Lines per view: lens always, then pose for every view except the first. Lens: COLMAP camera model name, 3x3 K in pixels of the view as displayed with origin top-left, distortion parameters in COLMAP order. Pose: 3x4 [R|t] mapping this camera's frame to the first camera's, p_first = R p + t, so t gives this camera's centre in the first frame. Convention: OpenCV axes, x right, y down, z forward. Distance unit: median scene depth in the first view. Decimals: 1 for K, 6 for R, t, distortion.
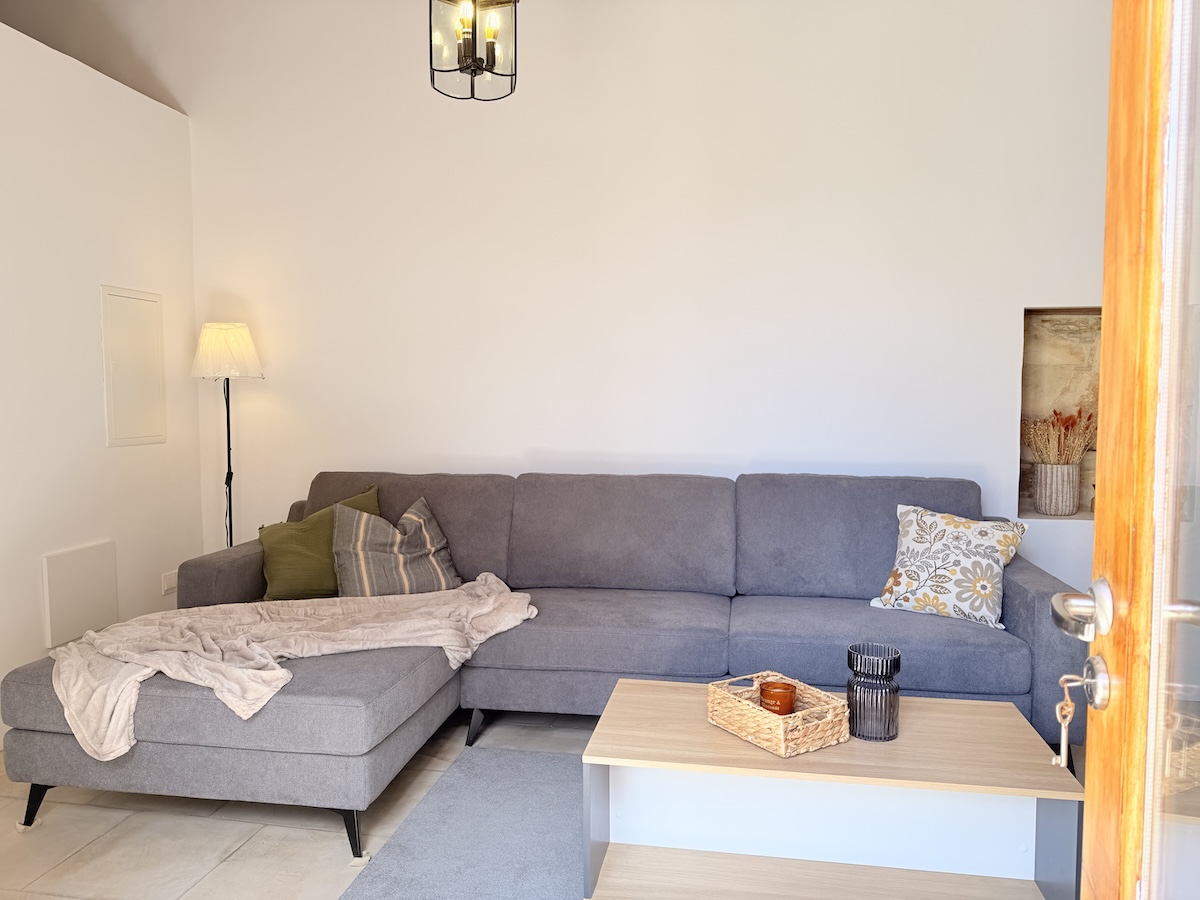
lens RADIAL K [[838.7, 0, 598.2], [0, 838.7, 460.7], [0, 0, 1]] dist [0.012312, 0.001842]
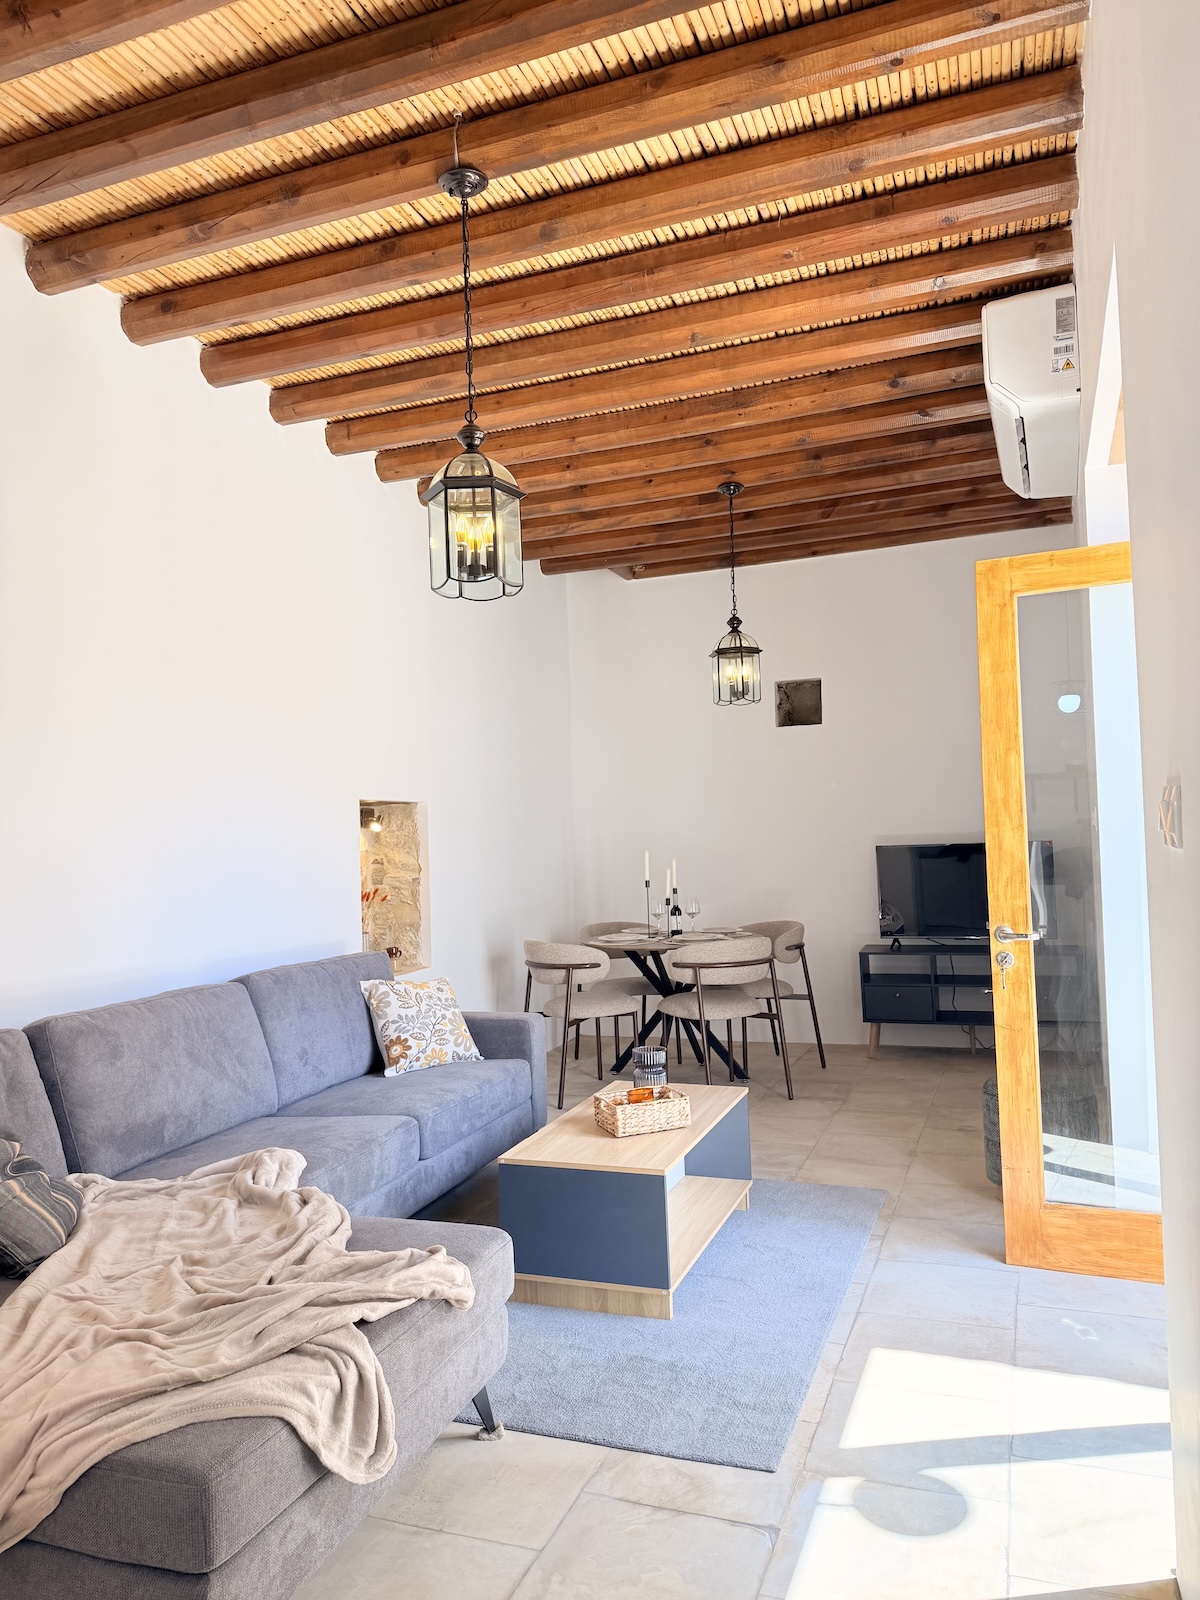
lens RADIAL K [[1118.3, 0, 599.5], [0, 1118.3, 790.5], [0, 0, 1]] dist [0.012312, 0.001842]
pose [[0.176332, 0.028574, 0.983916, -1.102186], [0.115536, 0.992068, -0.049516, -0.092975], [-0.977527, 0.122409, 0.171632, 0.463753]]
